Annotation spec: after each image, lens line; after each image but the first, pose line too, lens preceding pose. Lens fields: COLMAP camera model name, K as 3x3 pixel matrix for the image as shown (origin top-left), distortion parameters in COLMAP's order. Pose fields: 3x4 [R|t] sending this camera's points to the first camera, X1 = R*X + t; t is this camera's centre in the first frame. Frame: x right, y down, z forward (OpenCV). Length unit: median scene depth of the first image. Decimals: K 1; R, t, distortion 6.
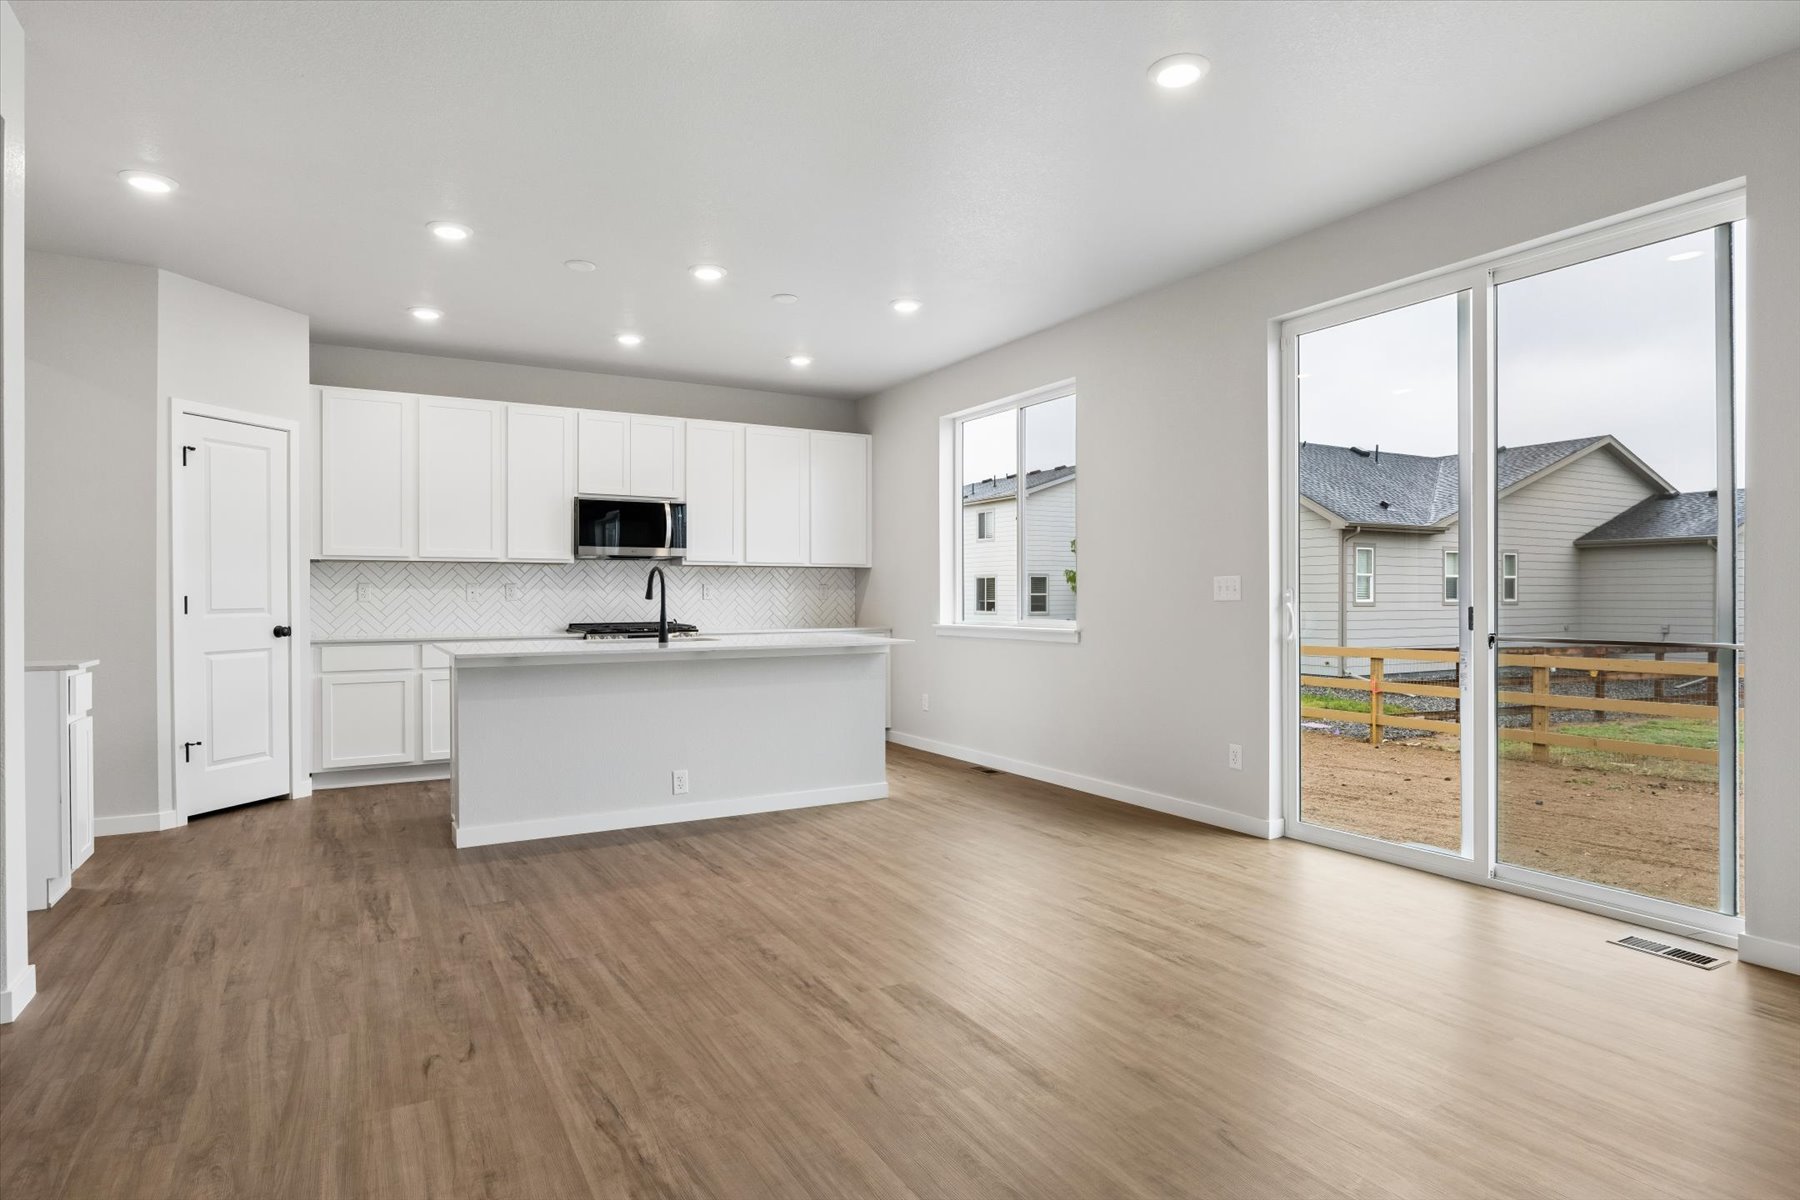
lens RADIAL K [[998.8, 0, 906.5], [0, 998.8, 600.5], [0, 0, 1]] dist [-0.001251, -0.002971]
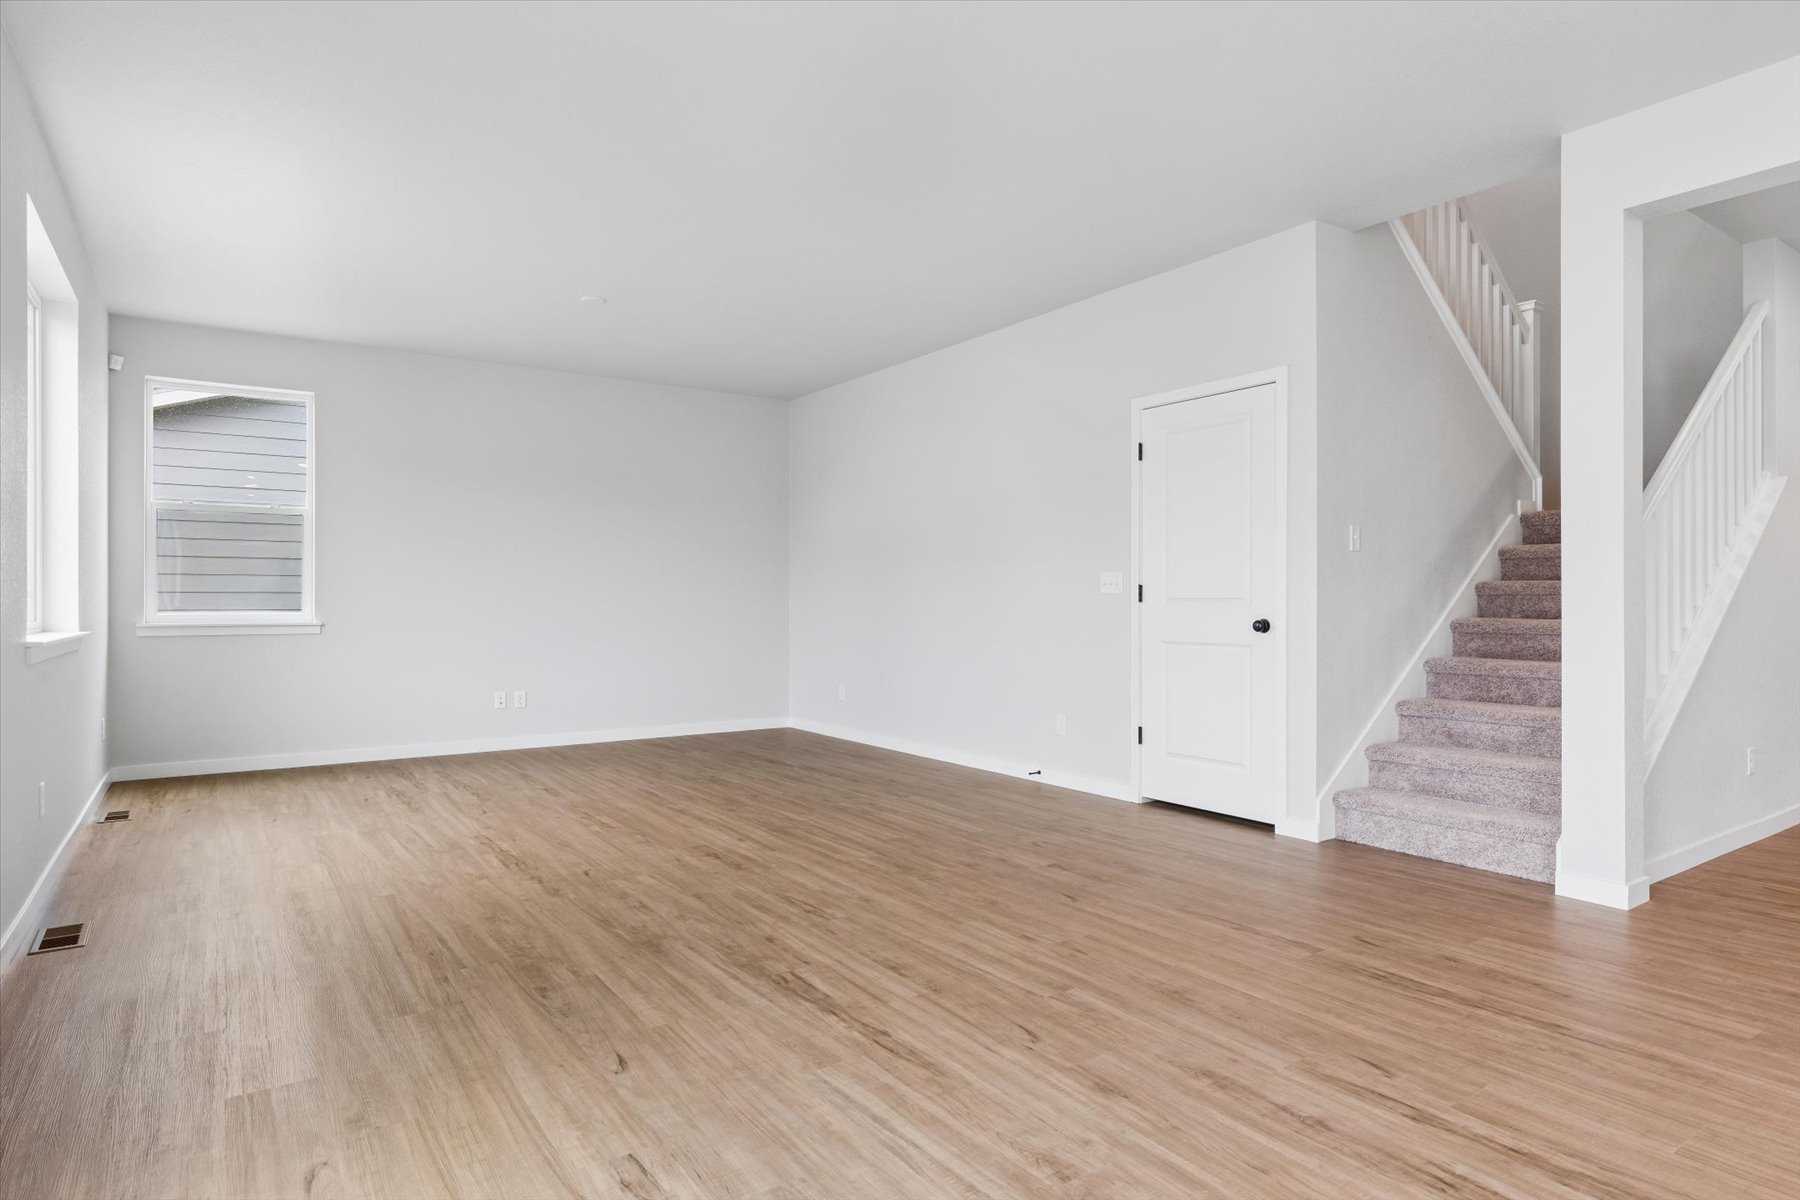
lens RADIAL K [[998.8, 0, 912.9], [0, 998.8, 598.6], [0, 0, 1]] dist [-0.001251, -0.002971]
pose [[-0.996222, 0.002229, -0.086812, 0.232966], [0.002001, 0.999994, 0.002719, 0.009537], [0.086818, 0.002535, -0.996221, 0.896091]]
